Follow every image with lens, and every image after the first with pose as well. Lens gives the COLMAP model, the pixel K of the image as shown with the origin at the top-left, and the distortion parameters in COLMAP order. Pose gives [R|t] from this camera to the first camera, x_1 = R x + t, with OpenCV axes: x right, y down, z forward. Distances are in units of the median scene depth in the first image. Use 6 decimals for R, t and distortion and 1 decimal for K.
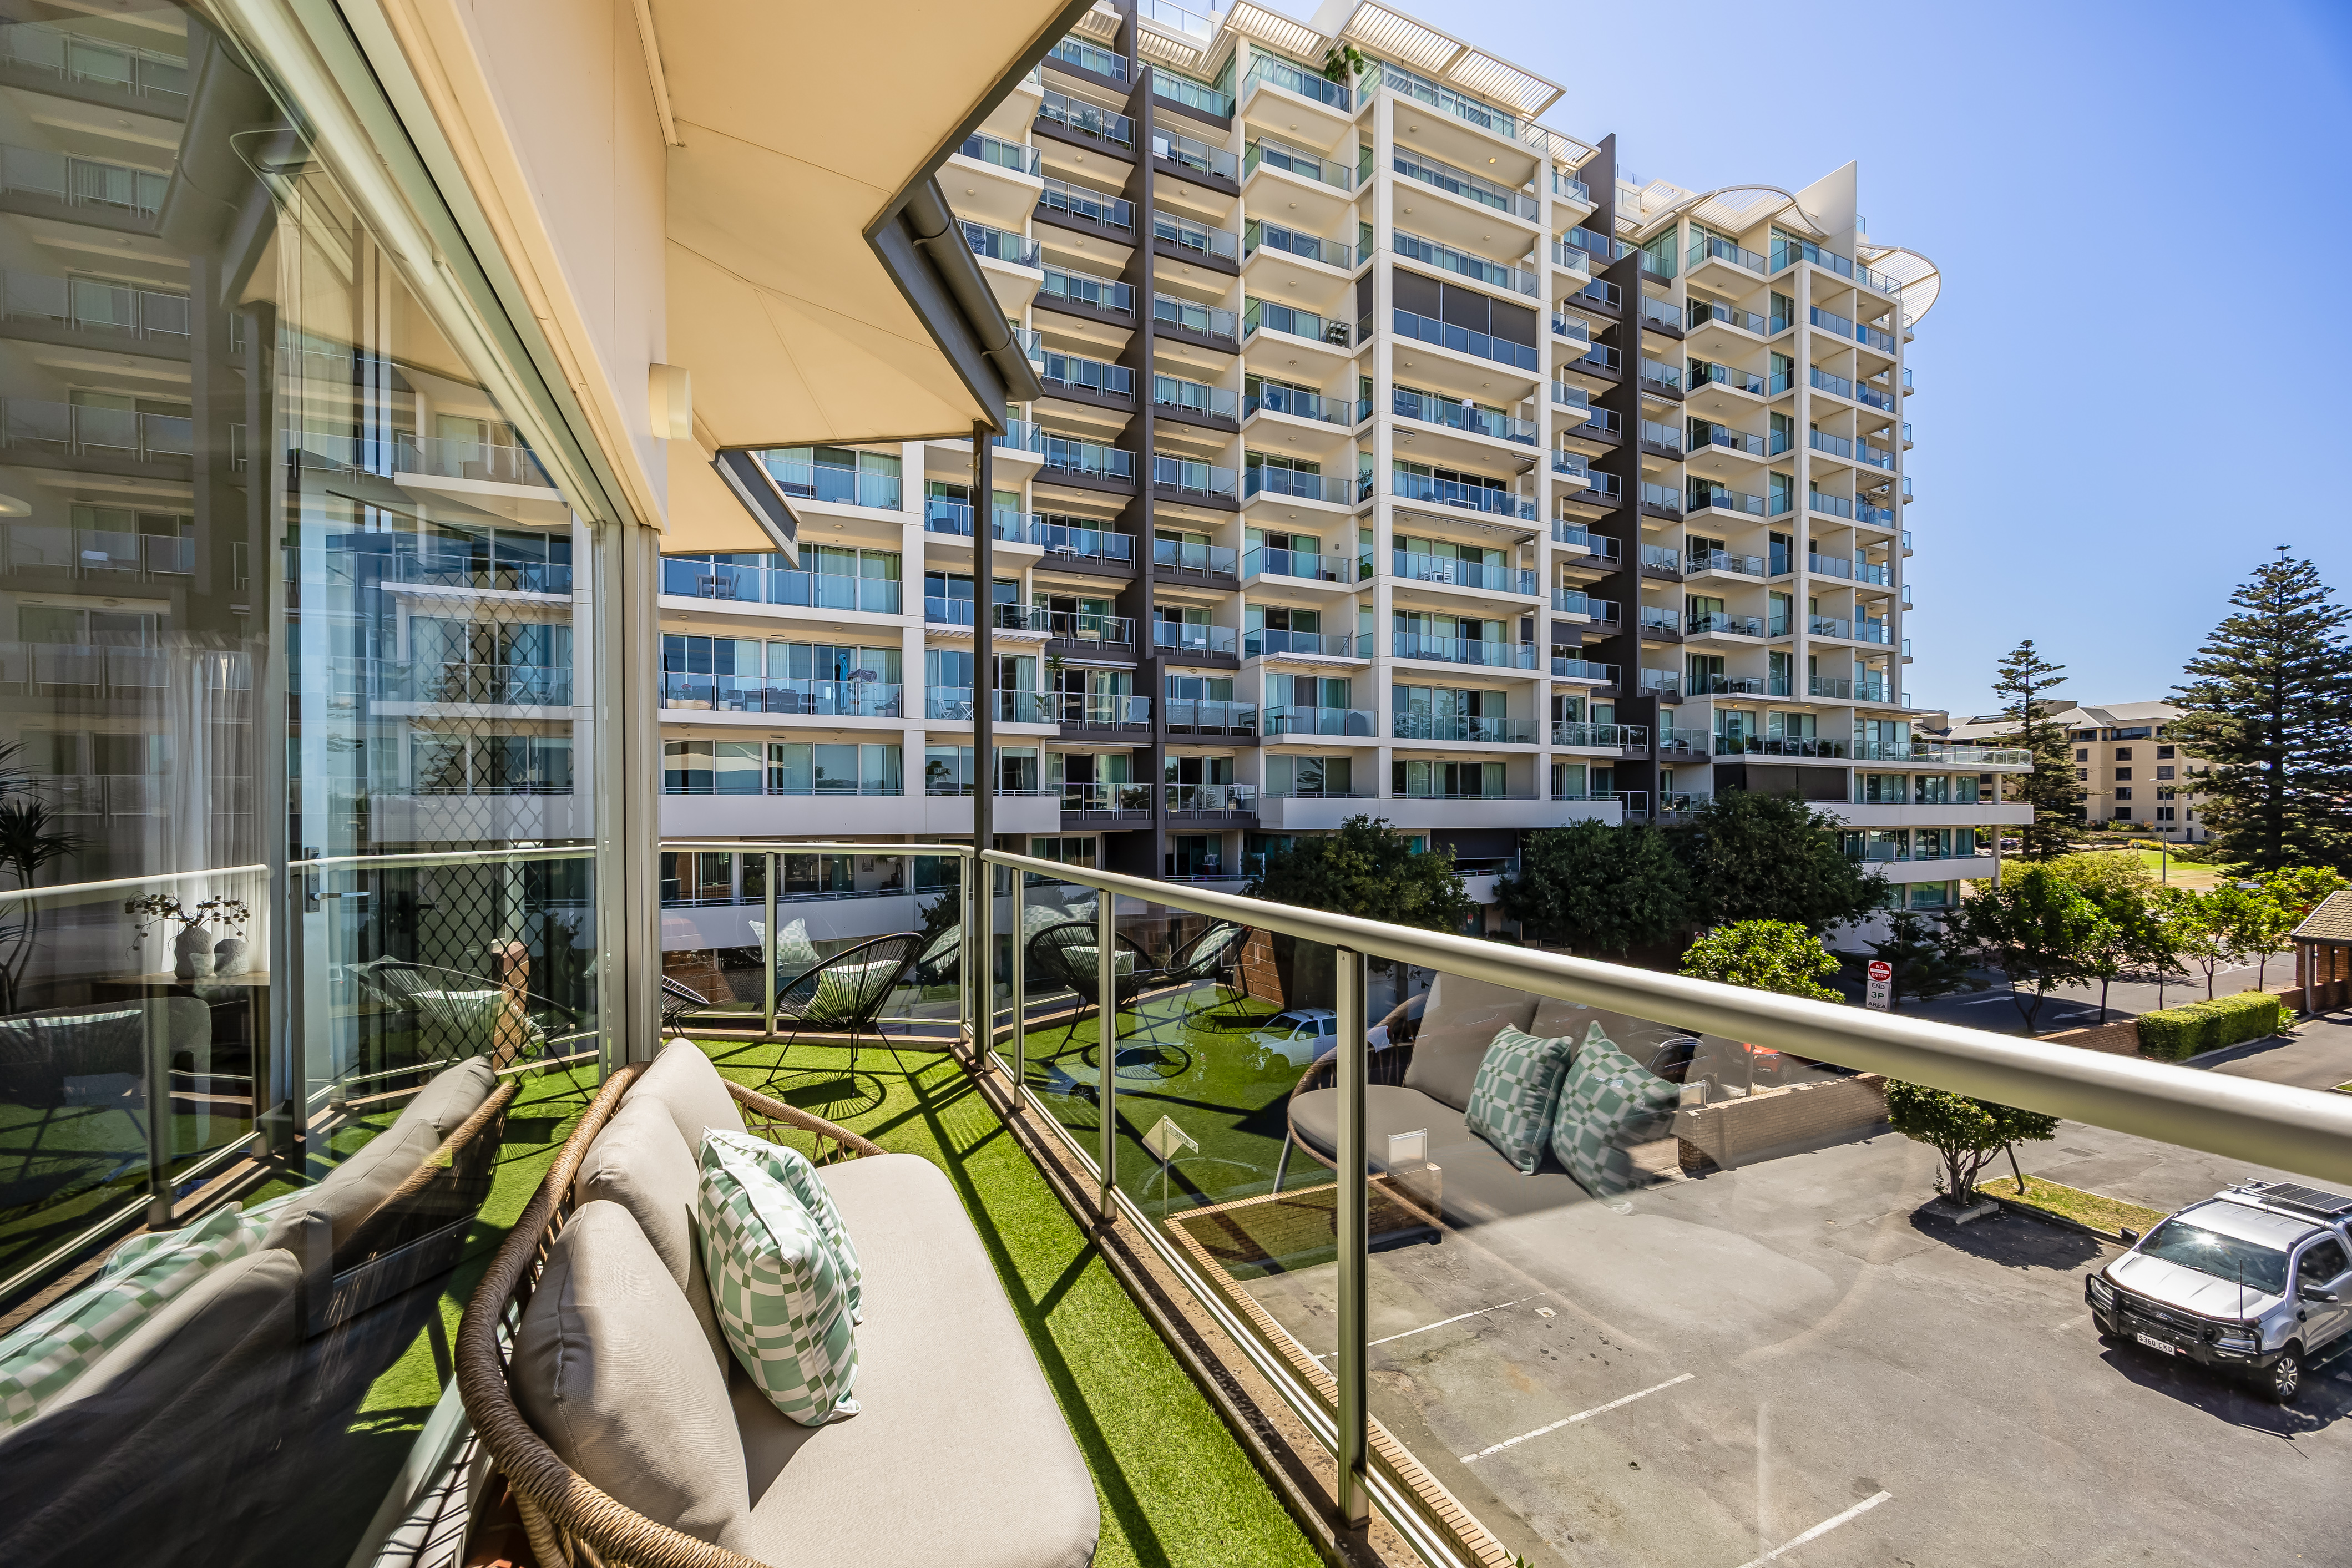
lens RADIAL K [[902.1, 0, 1159.9], [0, 902.1, 812.5], [0, 0, 1]] dist [-0.004238, 0.000338]
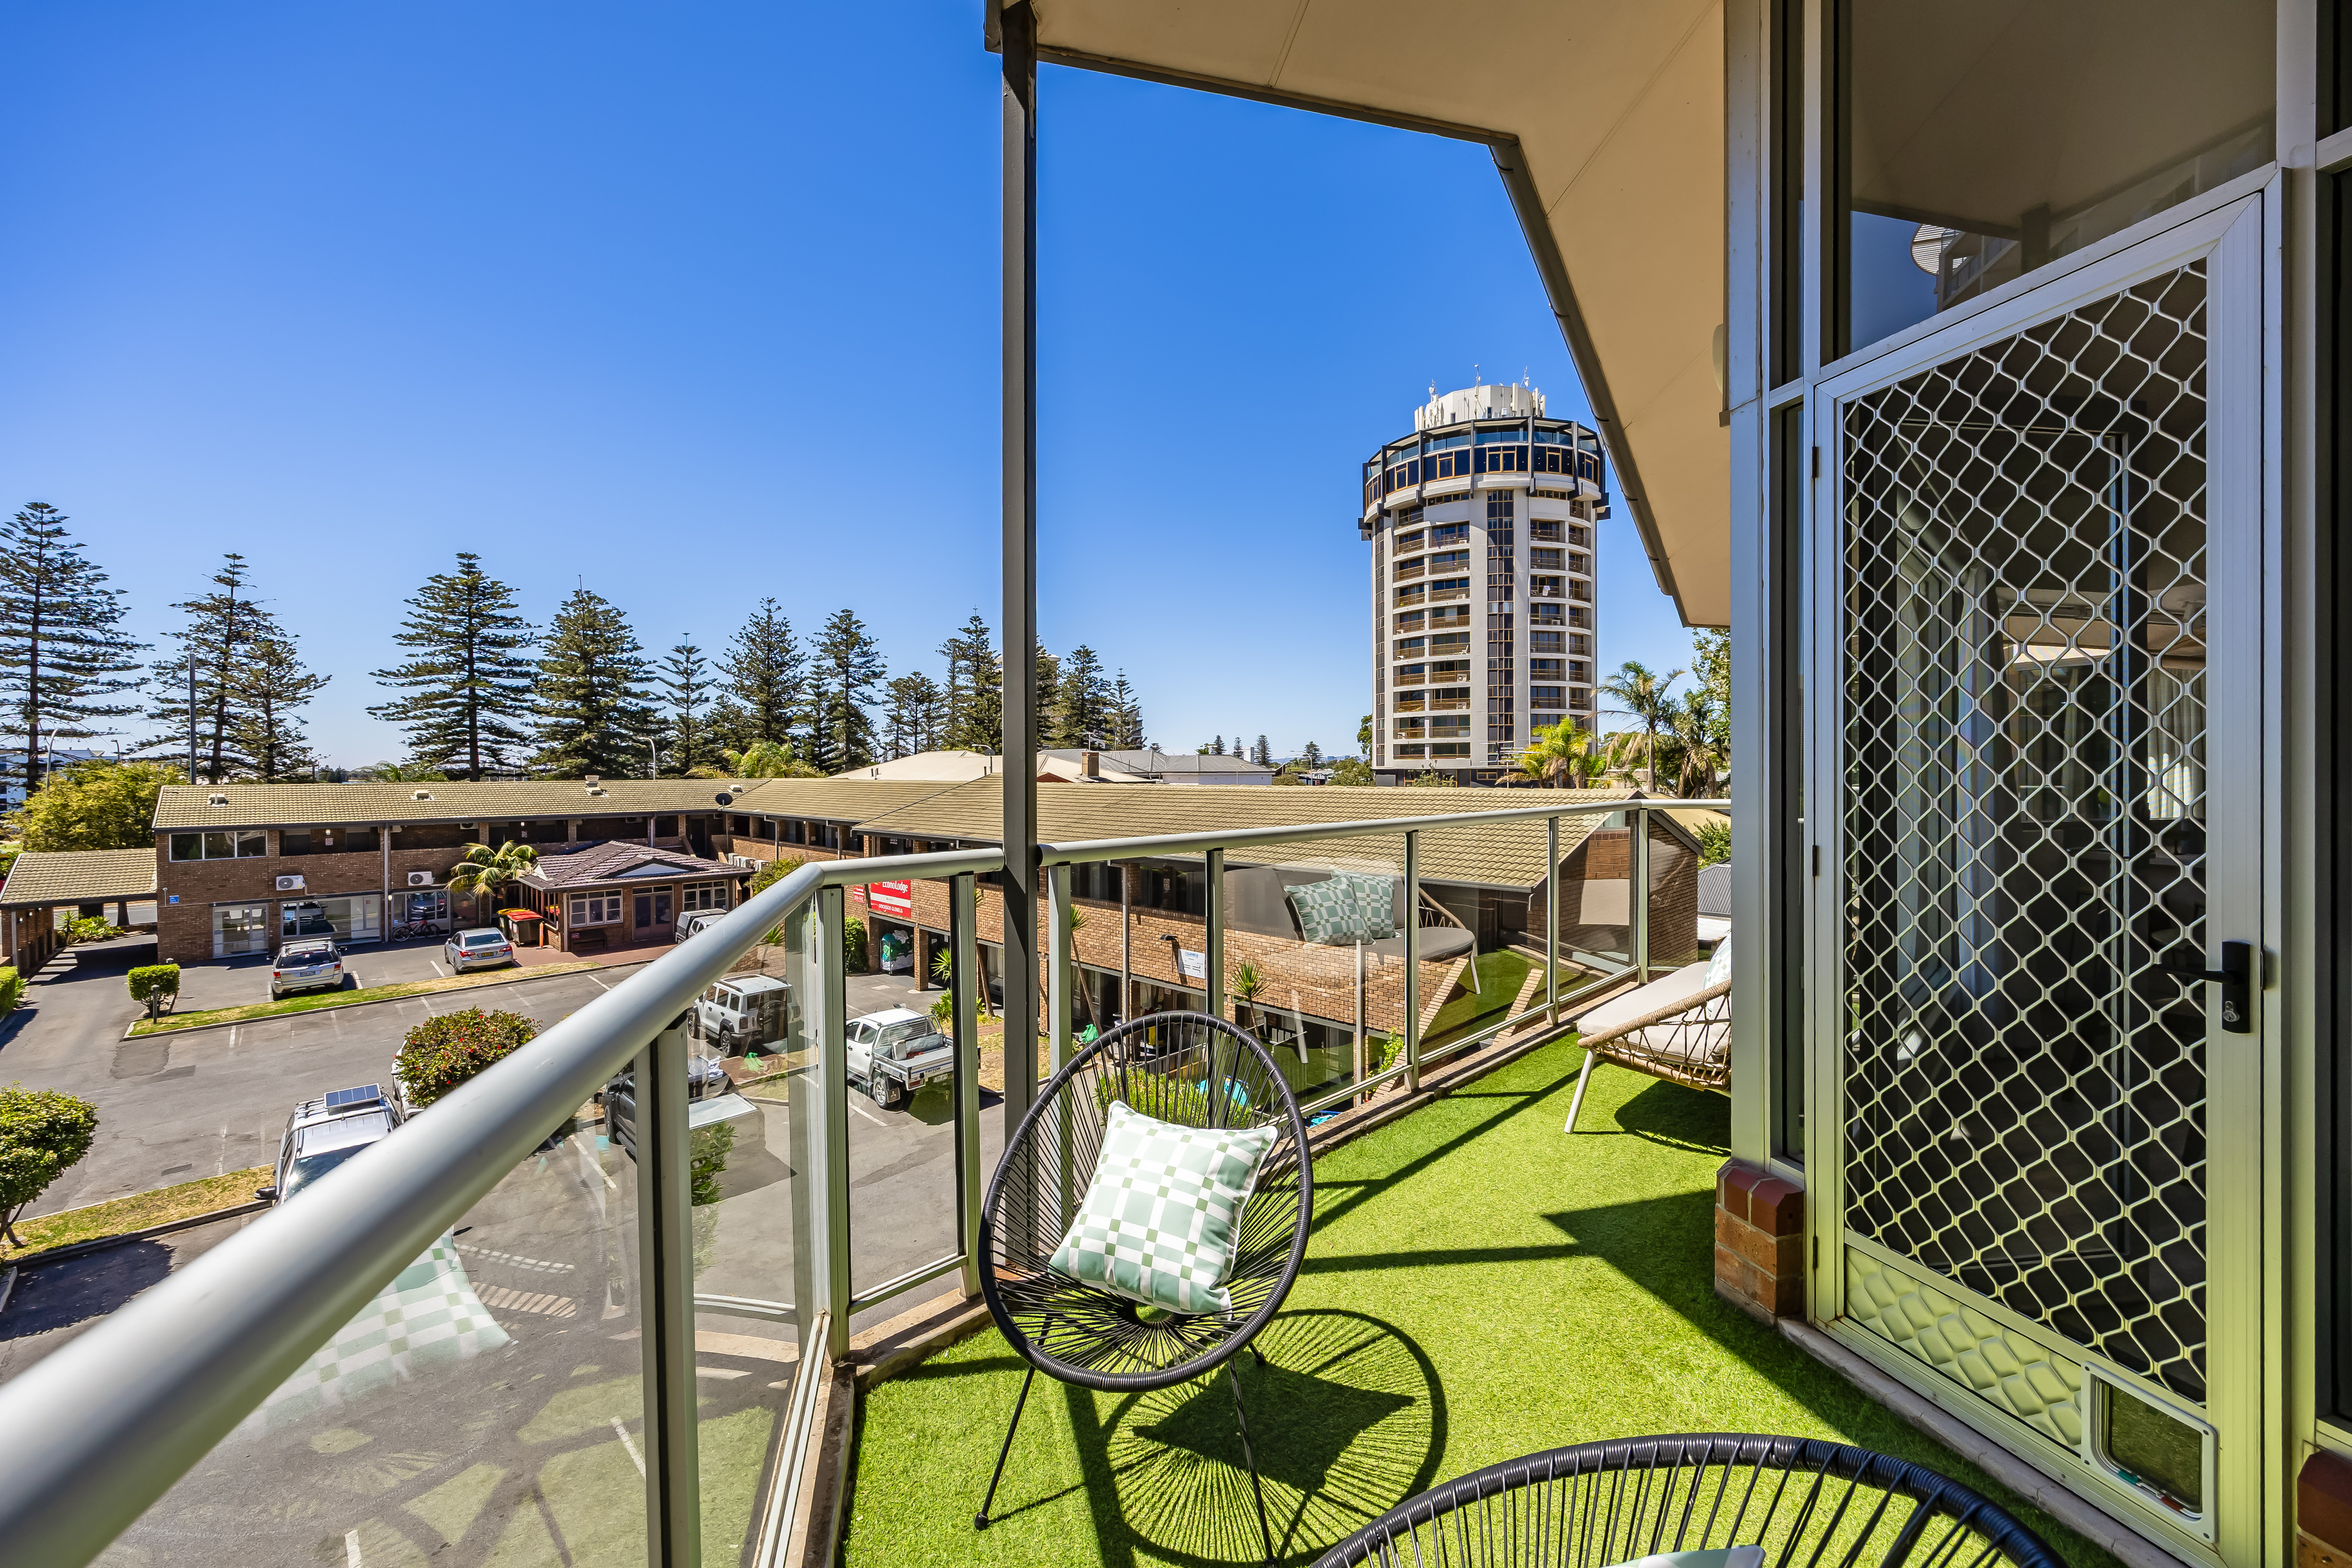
lens RADIAL K [[948.7, 0, 1176.4], [0, 948.7, 768.7], [0, 0, 1]] dist [-0.001580, -0.000570]
pose [[-0.373079, -0.004540, 0.927789, -0.729167], [0.009813, 0.999913, 0.008839, -0.017366], [-0.927748, 0.012402, -0.373001, 1.110992]]
